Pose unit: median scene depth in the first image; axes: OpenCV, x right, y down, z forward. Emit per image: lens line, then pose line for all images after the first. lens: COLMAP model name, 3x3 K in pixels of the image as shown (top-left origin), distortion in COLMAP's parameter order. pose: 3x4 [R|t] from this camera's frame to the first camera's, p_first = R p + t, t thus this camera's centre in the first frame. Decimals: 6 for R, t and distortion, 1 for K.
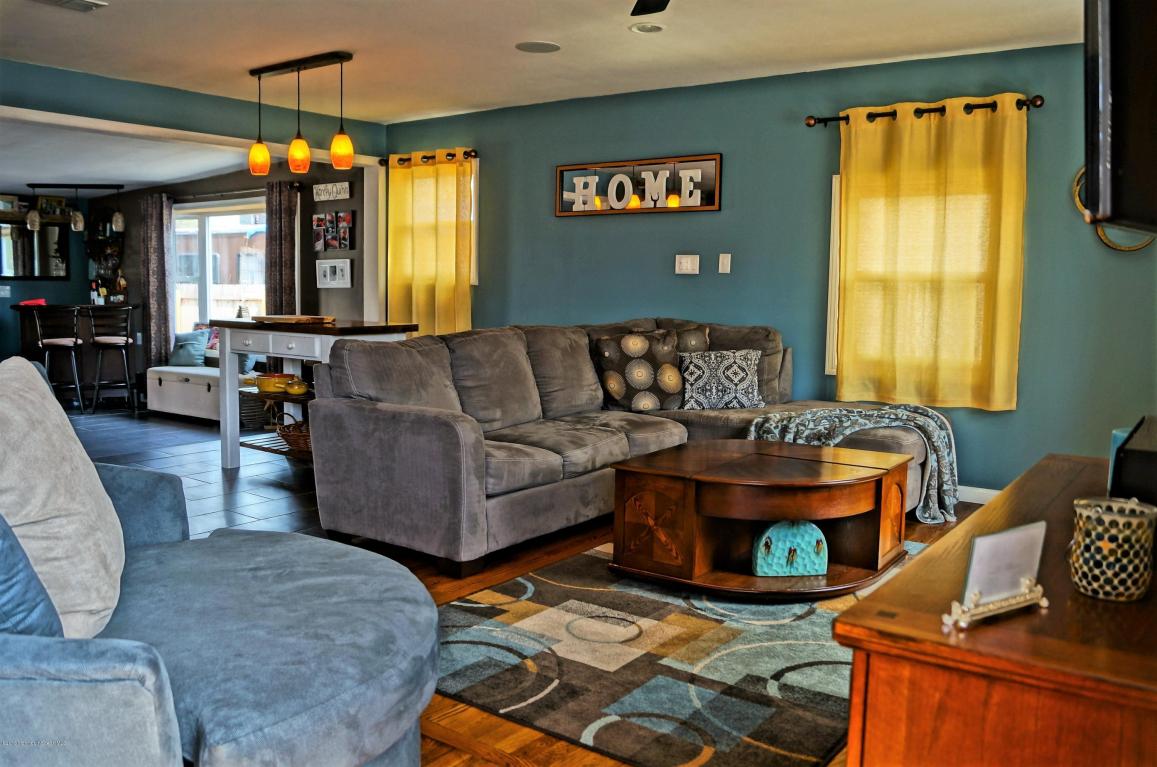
lens RADIAL K [[953.0, 0, 578.5], [0, 953.0, 383.5], [0, 0, 1]] dist [-0.065382, -0.001904]
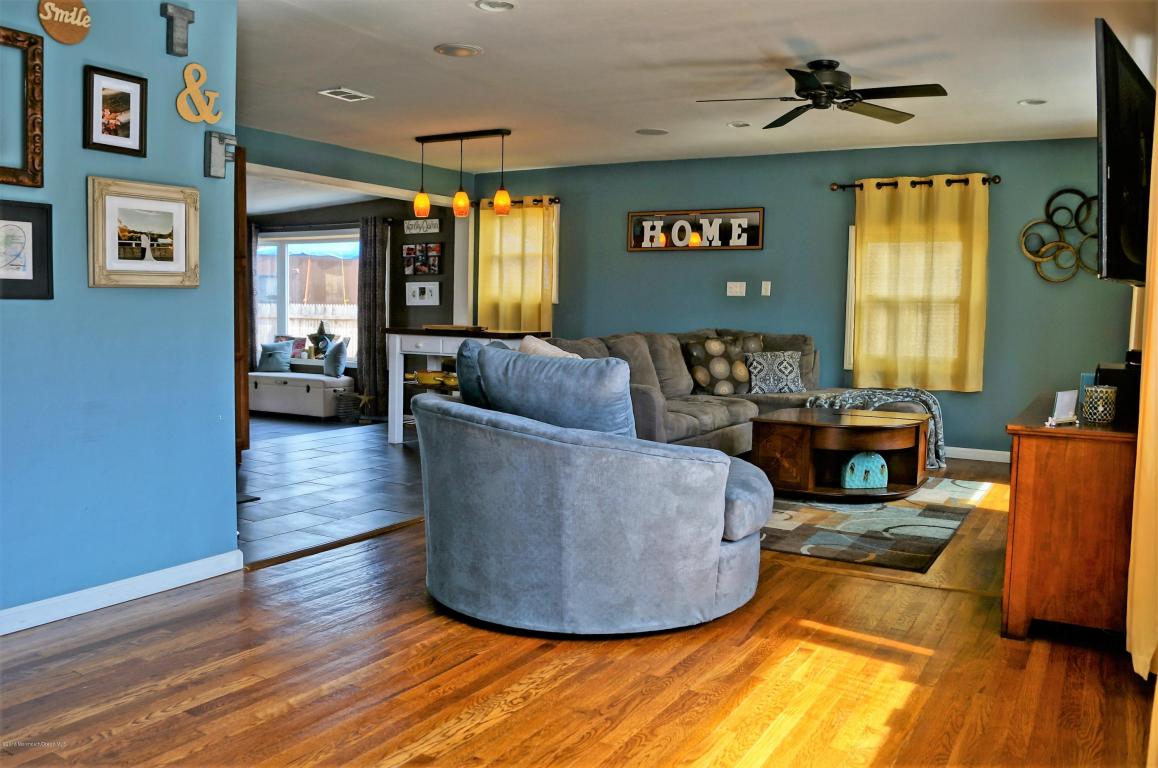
lens RADIAL K [[953.8, 0, 579.0], [0, 953.8, 384.0], [0, 0, 1]] dist [-0.065382, -0.001904]
pose [[0.994932, -0.002597, 0.100516, -0.276728], [0.004933, 0.999724, -0.022990, 0.043949], [-0.100428, 0.023369, 0.994670, -0.351983]]
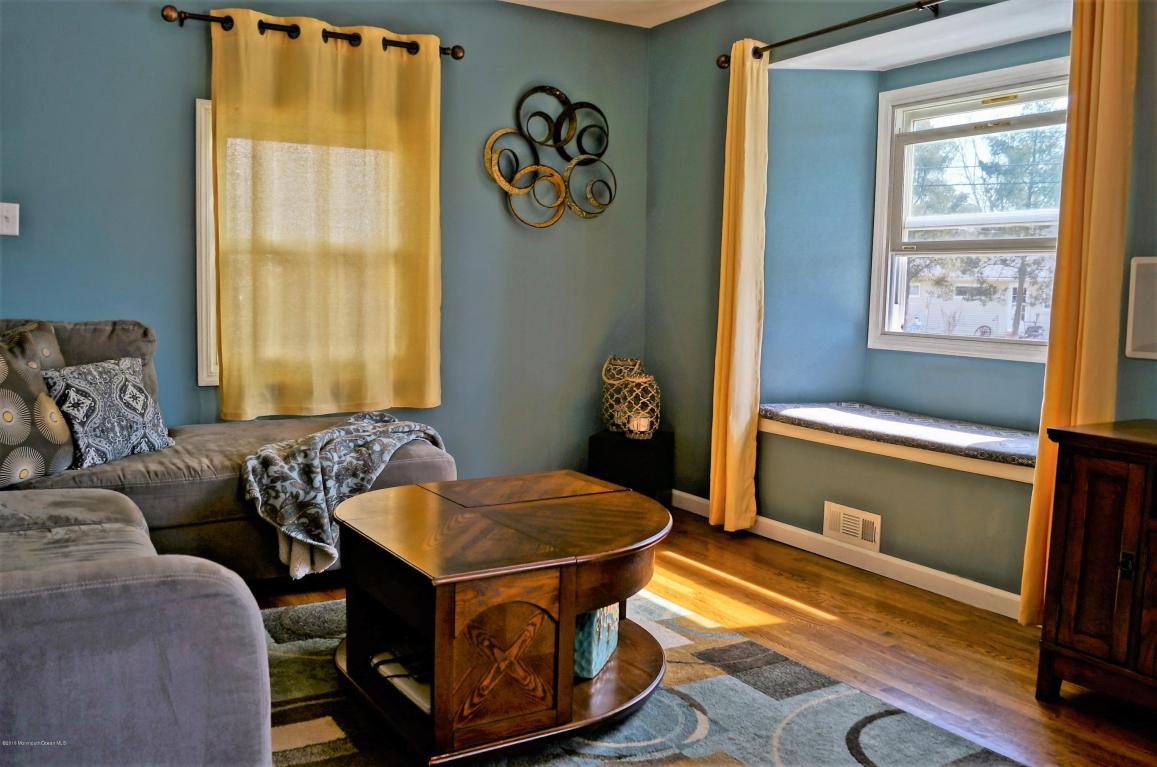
lens RADIAL K [[984.2, 0, 578.5], [0, 984.2, 383.5], [0, 0, 1]] dist [-0.071611, -0.000341]
pose [[0.390853, -0.092574, 0.915786, -0.301275], [0.079413, 0.994611, 0.066649, -0.038813], [-0.917021, 0.046675, 0.396098, 0.487885]]
